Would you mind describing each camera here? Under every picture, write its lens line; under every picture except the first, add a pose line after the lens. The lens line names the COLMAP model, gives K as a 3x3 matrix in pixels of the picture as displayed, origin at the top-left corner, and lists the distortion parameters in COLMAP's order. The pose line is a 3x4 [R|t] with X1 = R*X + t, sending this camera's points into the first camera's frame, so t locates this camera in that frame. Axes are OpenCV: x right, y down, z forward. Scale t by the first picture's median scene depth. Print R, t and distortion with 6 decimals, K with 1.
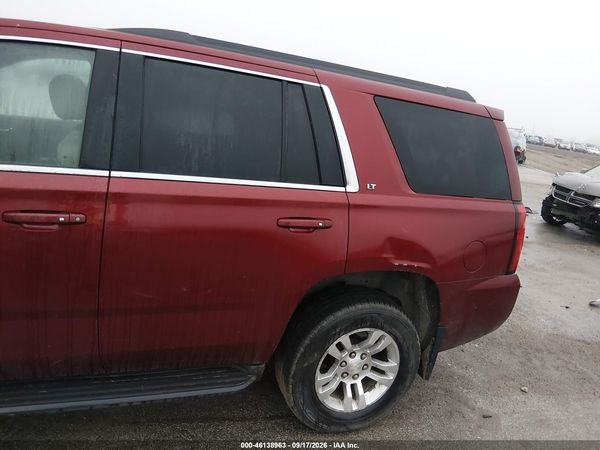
lens RADIAL K [[457.3, 0, 300.0], [0, 457.3, 225.0], [0, 0, 1]] dist [0.083473, -0.144641]
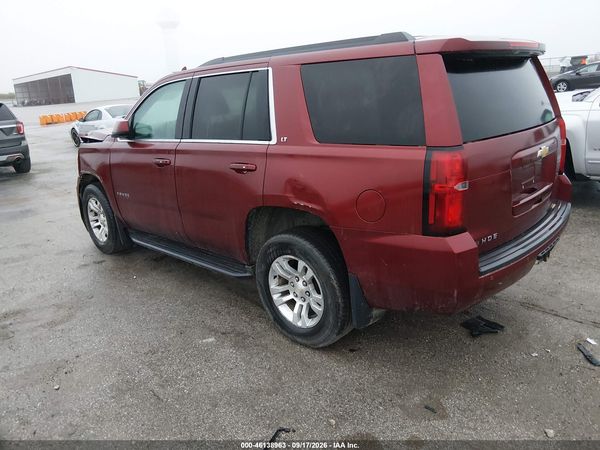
lens RADIAL K [[457.3, 0, 300.0], [0, 457.3, 225.0], [0, 0, 1]] dist [0.083473, -0.144641]
pose [[0.410133, 0.084038, -0.908146, 1.245404], [-0.103964, 0.993563, 0.044991, 0.082947], [0.906081, 0.075963, 0.416230, 0.492369]]
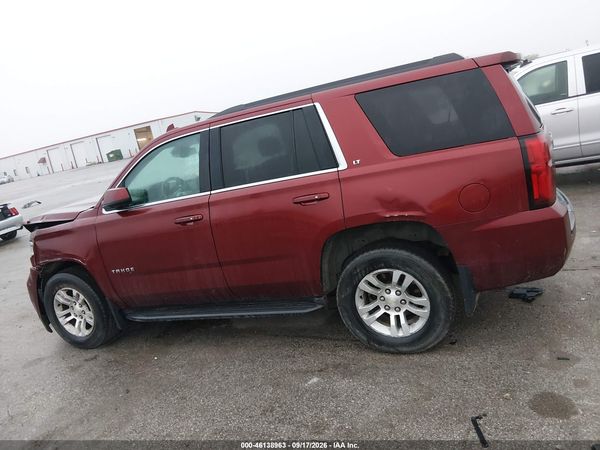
lens RADIAL K [[457.3, 0, 300.0], [0, 457.3, 225.0], [0, 0, 1]] dist [0.083473, -0.144641]
pose [[0.676340, -0.144677, -0.722242, 0.917709], [0.133323, 0.988370, -0.073137, 0.162350], [0.724423, -0.046826, 0.687763, -0.052766]]
